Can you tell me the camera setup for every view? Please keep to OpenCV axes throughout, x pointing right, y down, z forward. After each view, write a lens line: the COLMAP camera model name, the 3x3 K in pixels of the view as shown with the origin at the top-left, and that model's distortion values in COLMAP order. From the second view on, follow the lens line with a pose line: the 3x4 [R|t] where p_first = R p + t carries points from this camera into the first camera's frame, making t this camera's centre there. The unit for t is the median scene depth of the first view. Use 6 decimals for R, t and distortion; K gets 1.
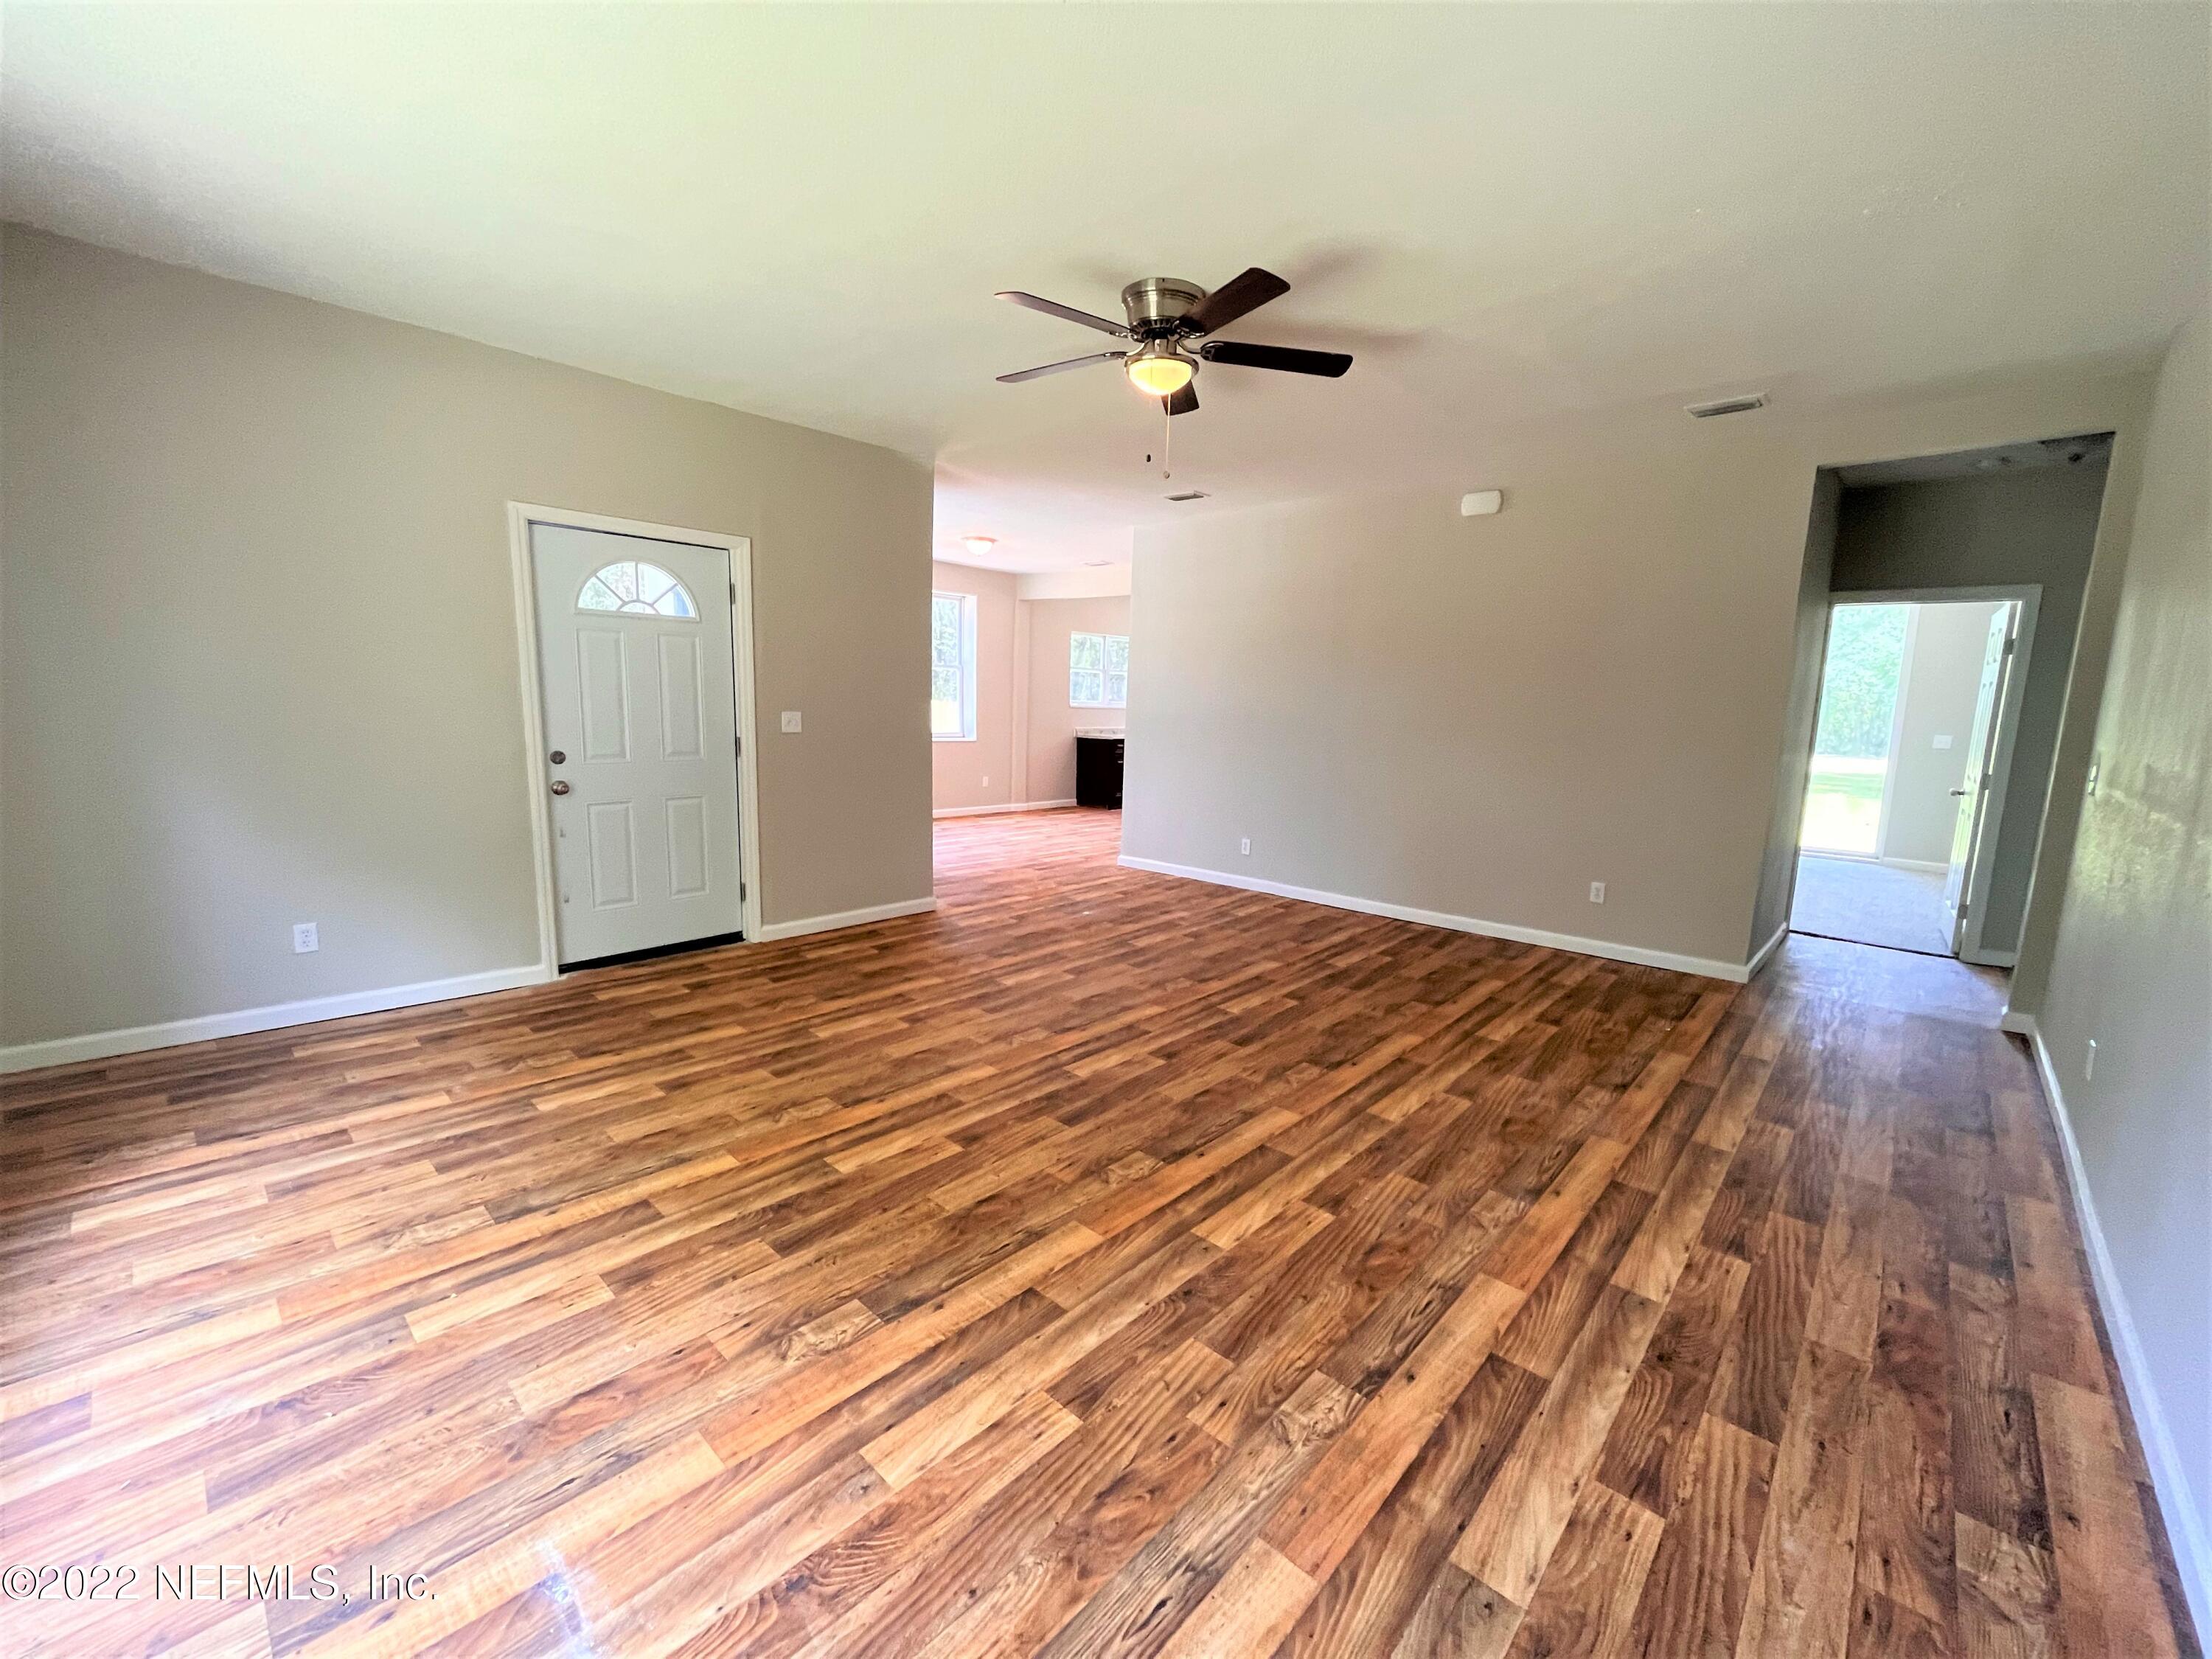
lens RADIAL K [[891.6, 0, 1110.8], [0, 891.6, 825.2], [0, 0, 1]] dist [-0.002457, 0.000007]
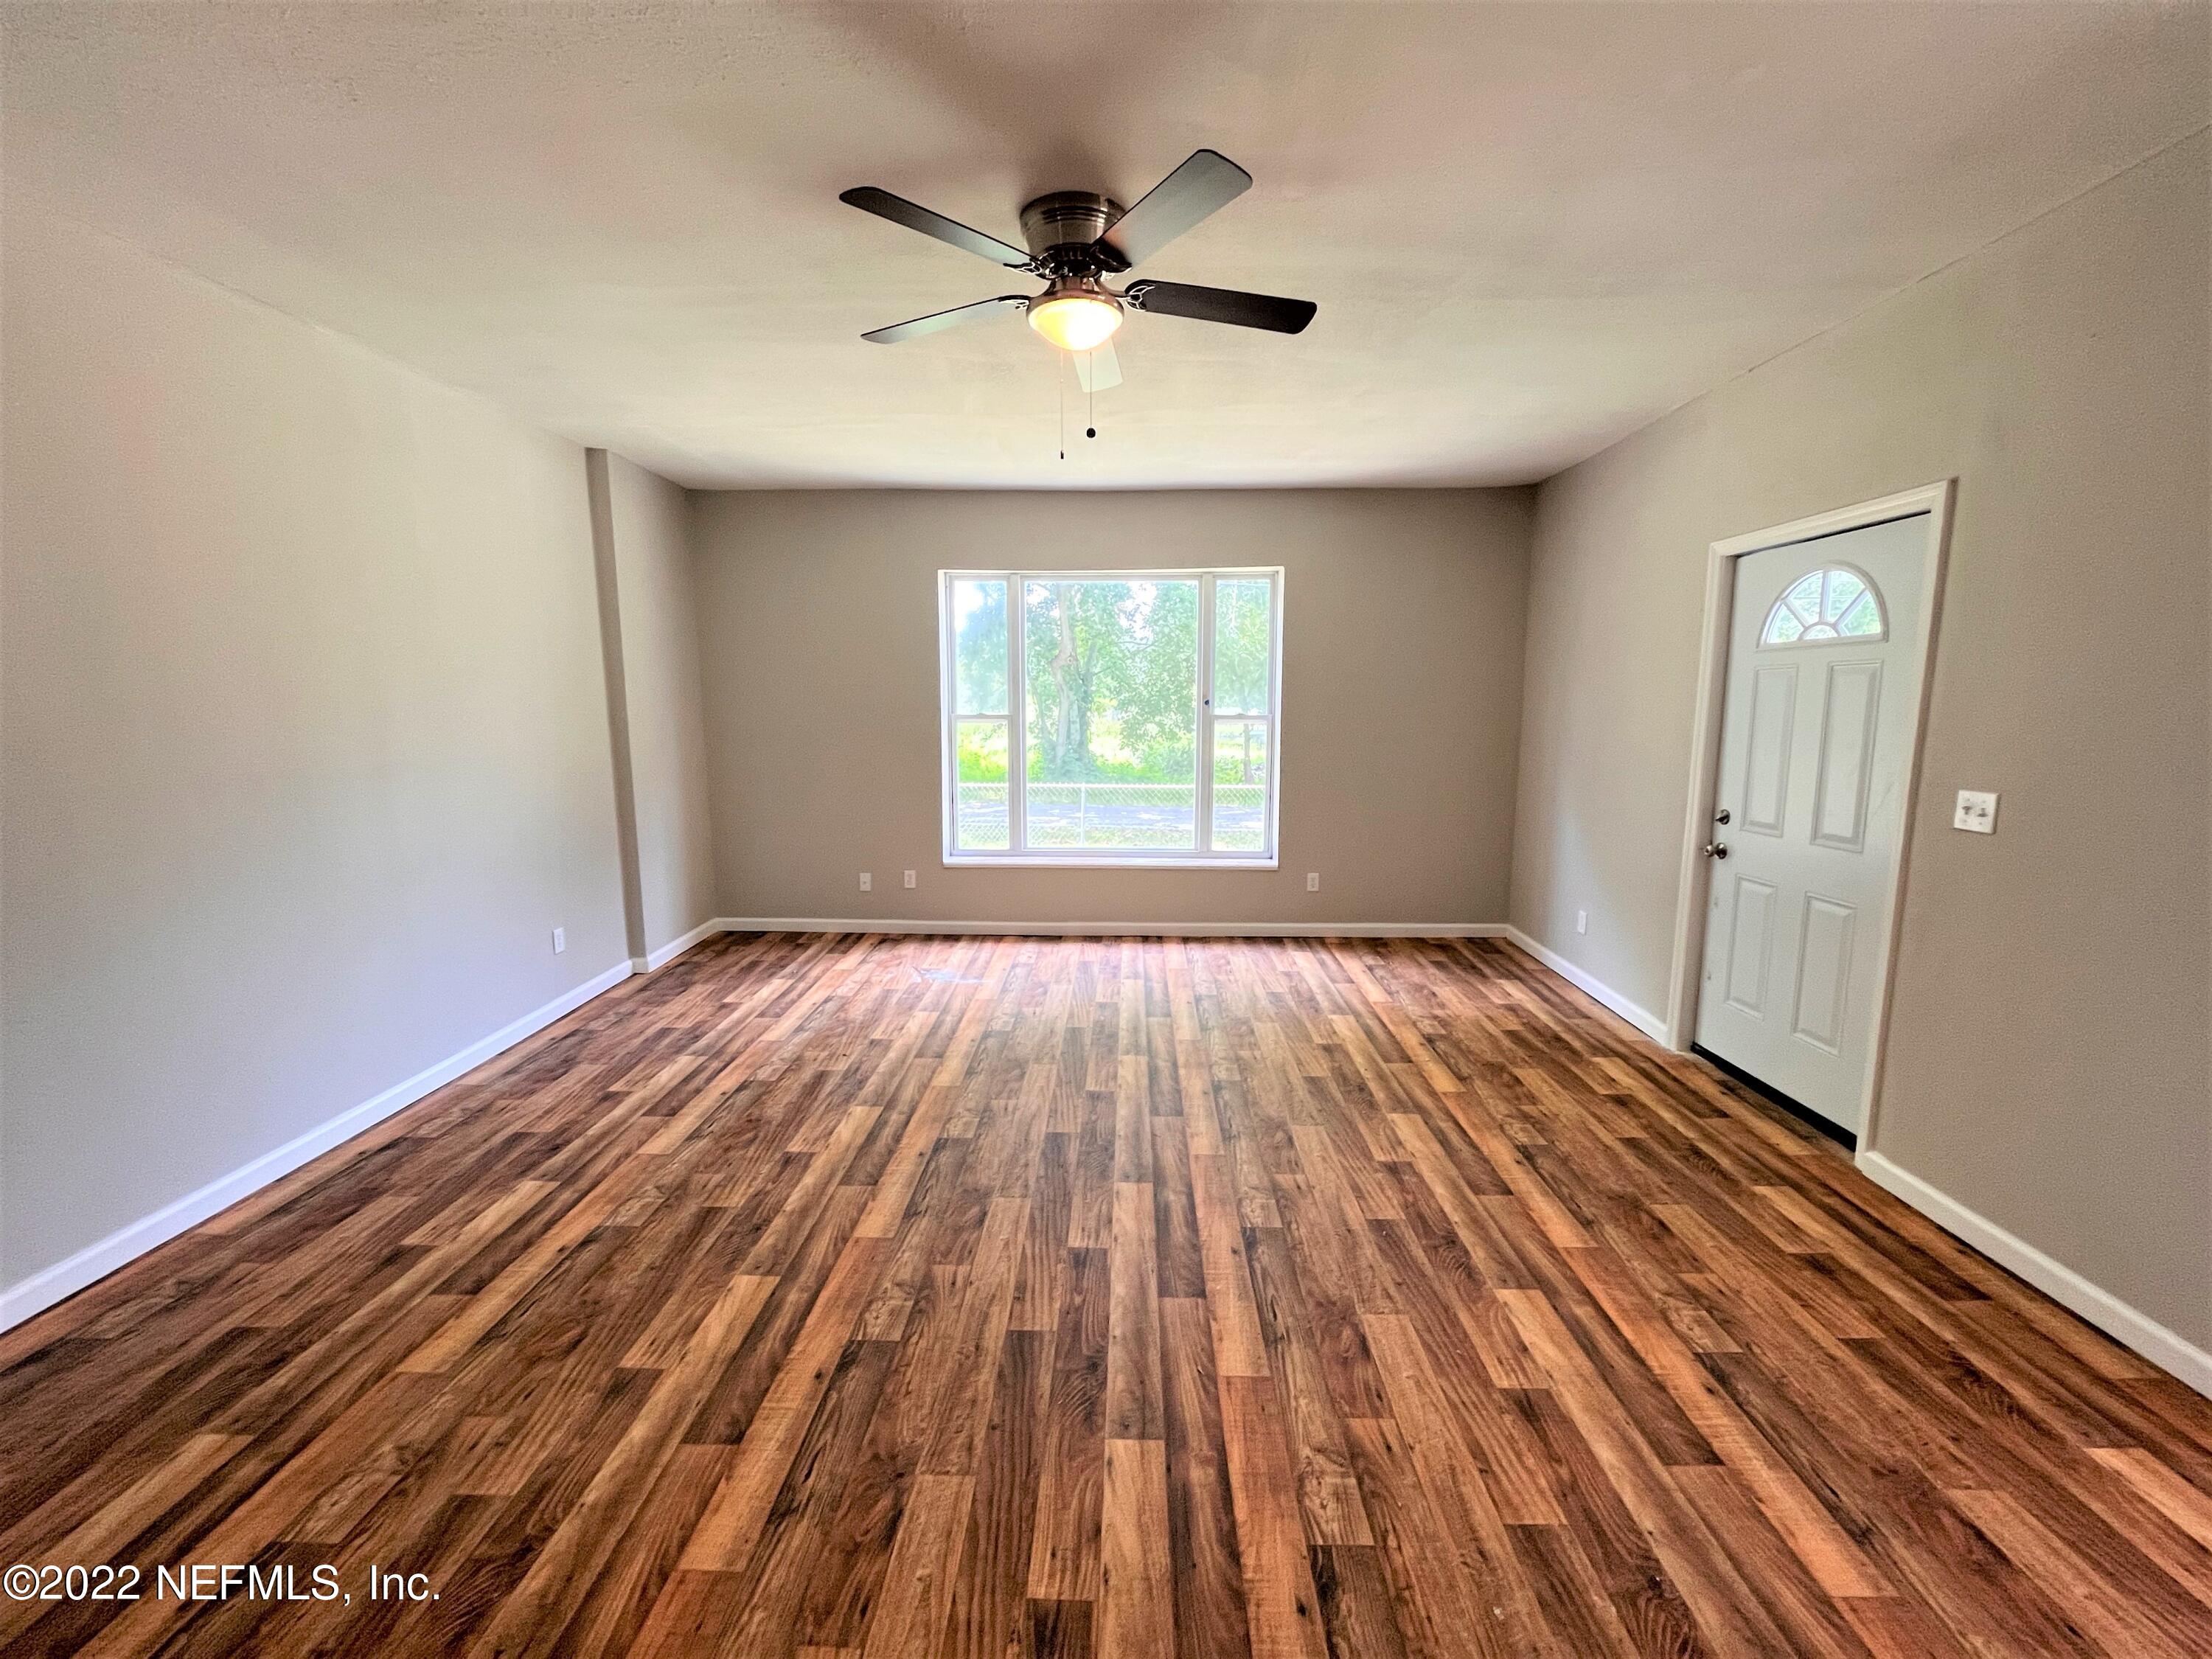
lens RADIAL K [[891.6, 0, 1110.8], [0, 891.6, 825.2], [0, 0, 1]] dist [-0.002457, 0.000007]
pose [[-0.750292, 0.061267, -0.658261, 0.497875], [-0.116968, 0.967686, 0.223388, -0.231157], [0.650676, 0.244602, -0.718881, 1.474879]]
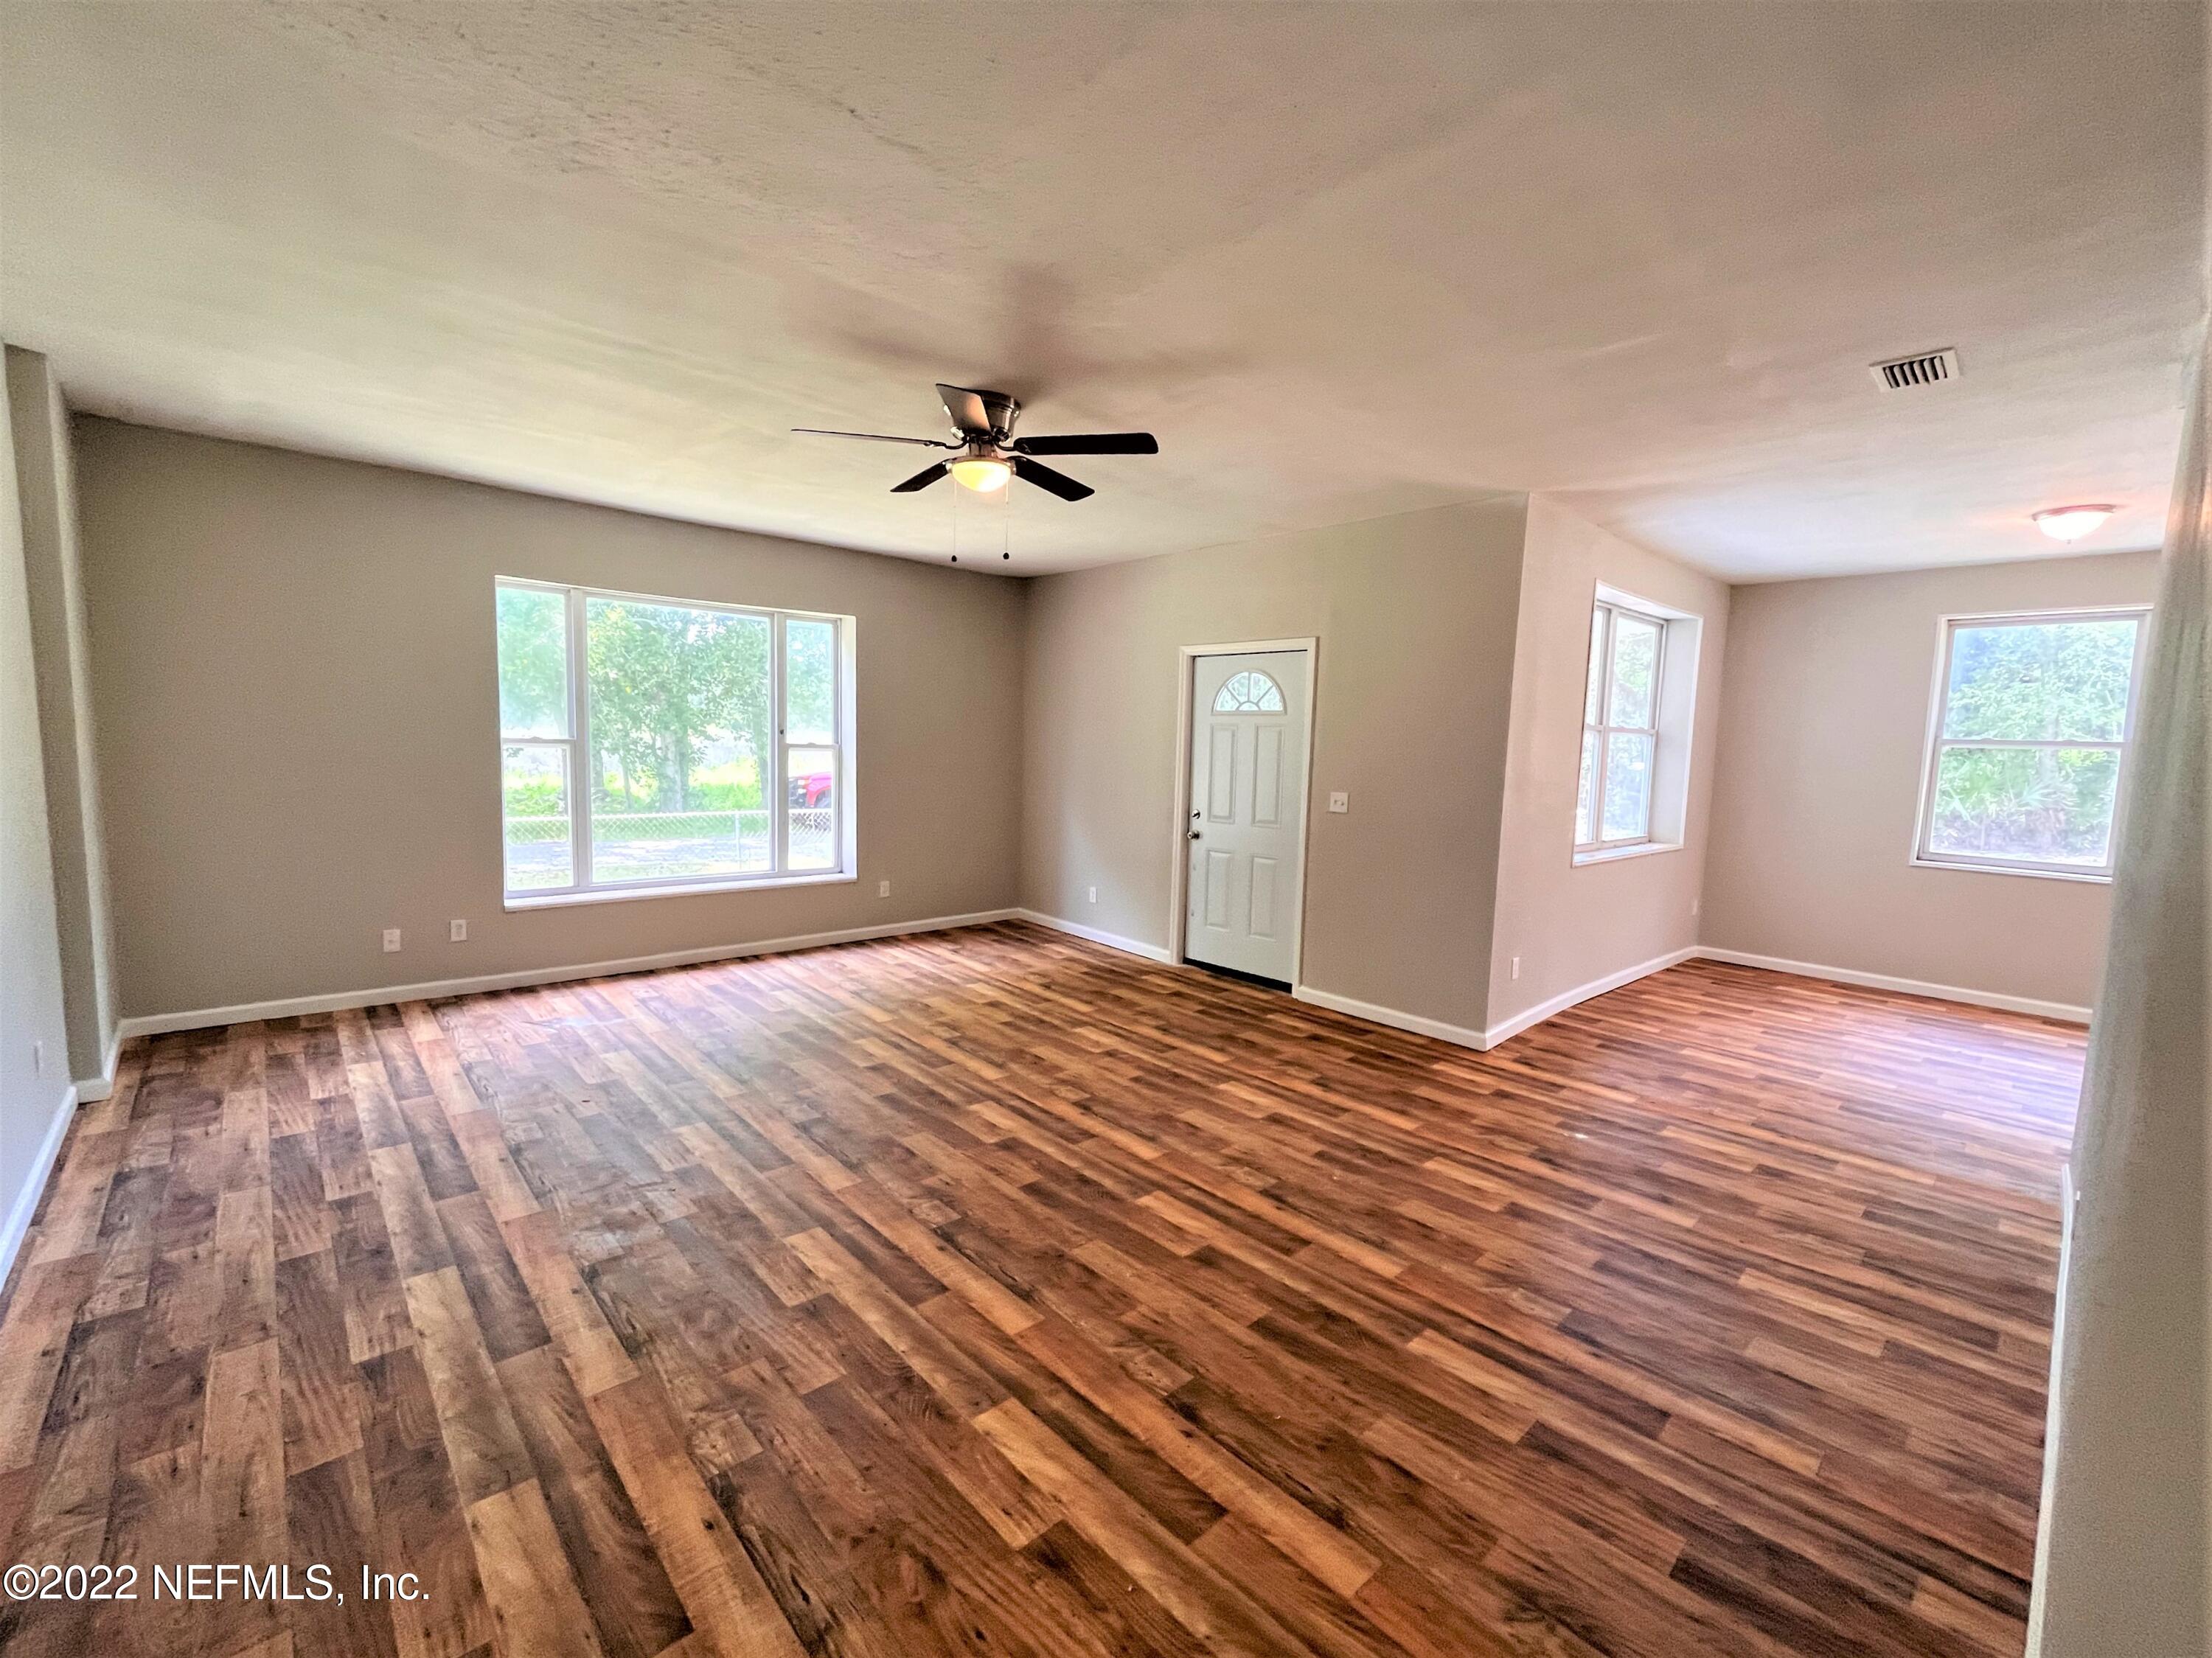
lens RADIAL K [[922.1, 0, 1111.9], [0, 922.1, 824.4], [0, 0, 1]] dist [-0.003304, -0.000510]
pose [[-0.077664, 0.062230, -0.995036, 1.040432], [-0.175773, 0.981561, 0.075107, -0.175638], [0.981362, 0.180733, -0.065294, 1.148378]]
